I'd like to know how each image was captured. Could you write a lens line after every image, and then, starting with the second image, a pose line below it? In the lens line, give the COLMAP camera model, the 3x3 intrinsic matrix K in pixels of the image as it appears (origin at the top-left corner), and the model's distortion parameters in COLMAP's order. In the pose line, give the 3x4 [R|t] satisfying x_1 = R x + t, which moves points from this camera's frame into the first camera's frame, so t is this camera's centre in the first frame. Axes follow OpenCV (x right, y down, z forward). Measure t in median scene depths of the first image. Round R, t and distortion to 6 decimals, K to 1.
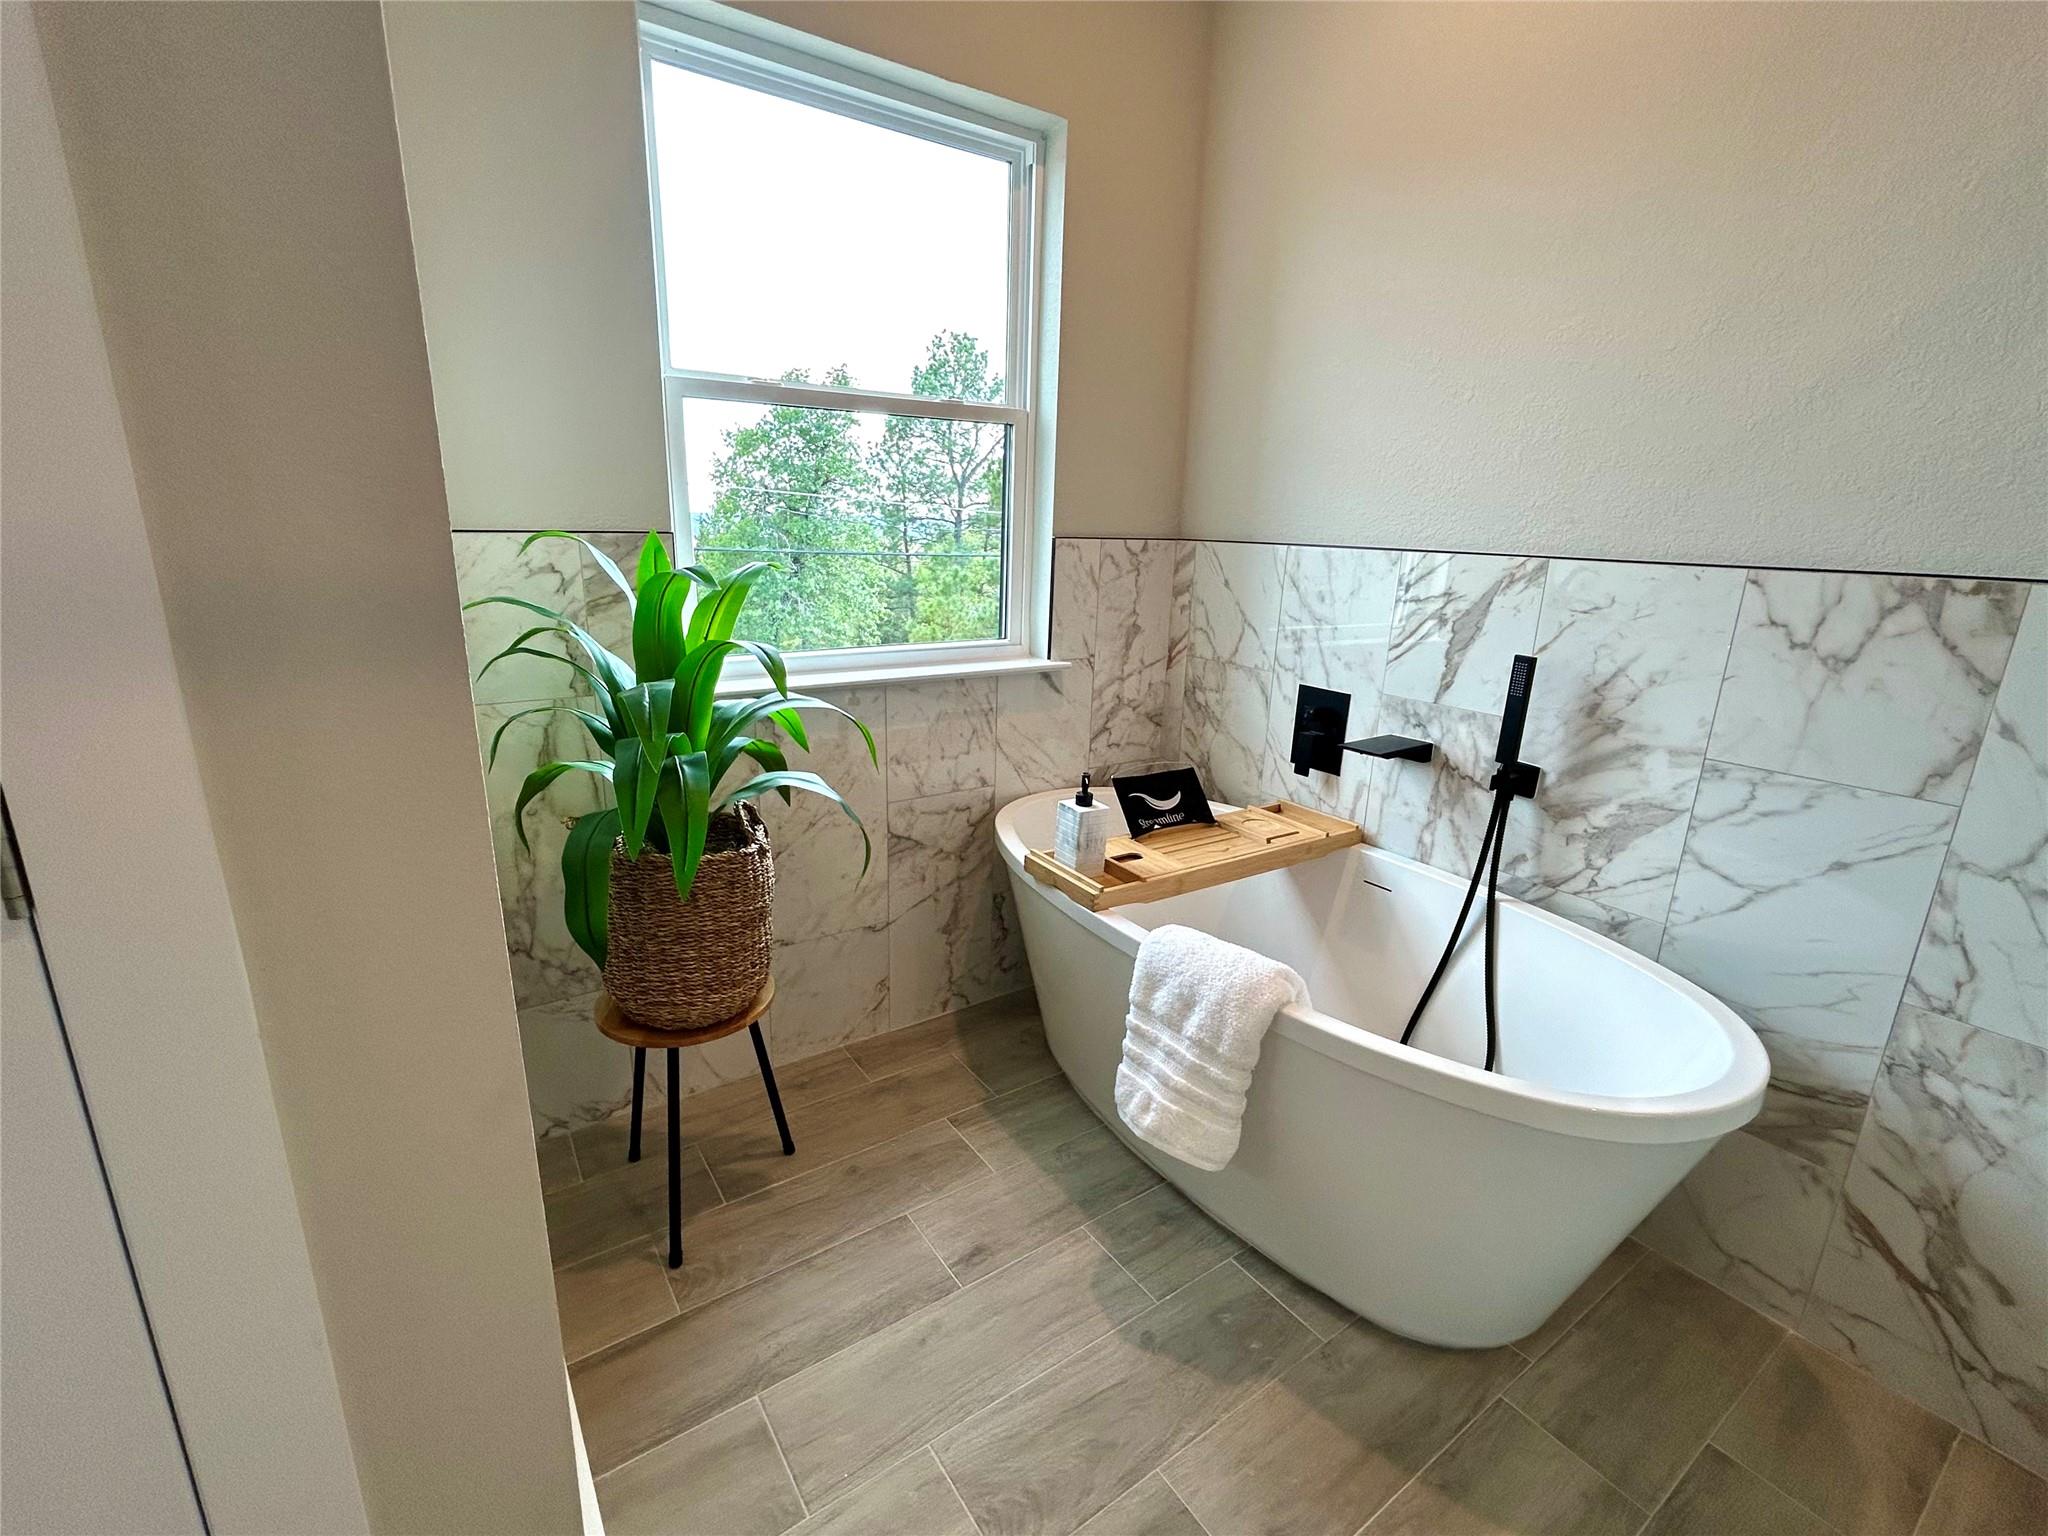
lens RADIAL K [[899.3, 0, 1024.0], [0, 899.3, 768.0], [0, 0, 1]] dist [0.003228, 0.000173]
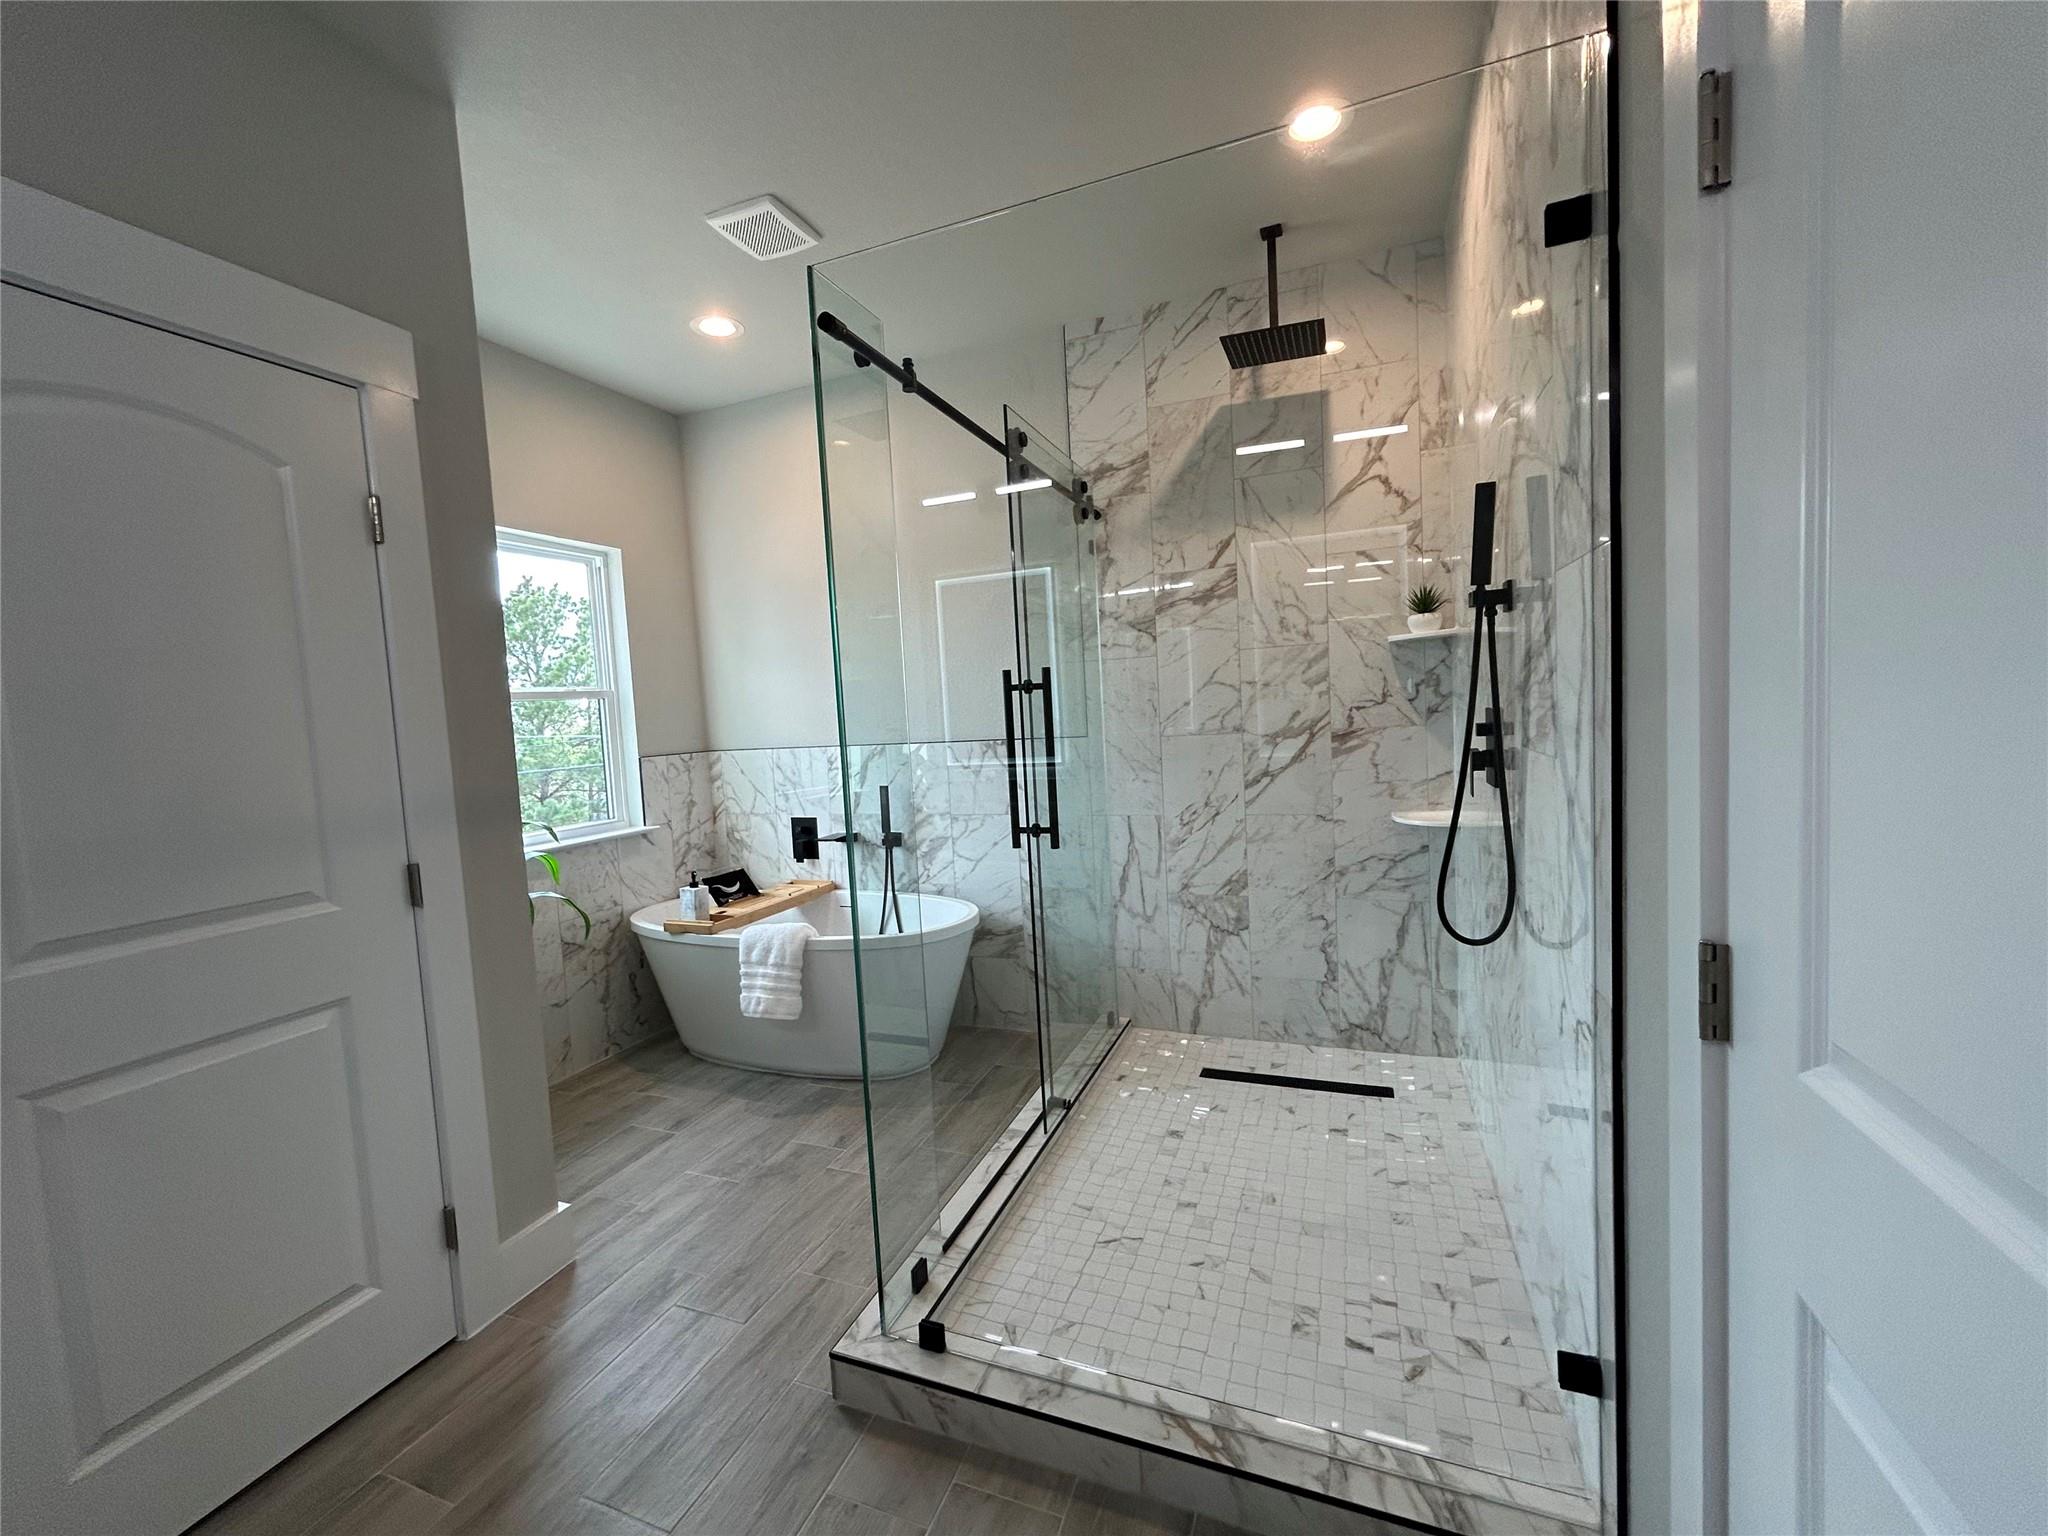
lens RADIAL K [[842.7, 0, 1024.0], [0, 842.7, 768.0], [0, 0, 1]] dist [-0.002896, -0.000046]
pose [[0.830288, -0.112099, 0.545945, -0.290042], [0.221132, 0.965420, -0.138074, 0.188599], [-0.511588, 0.235367, 0.826365, -0.887984]]
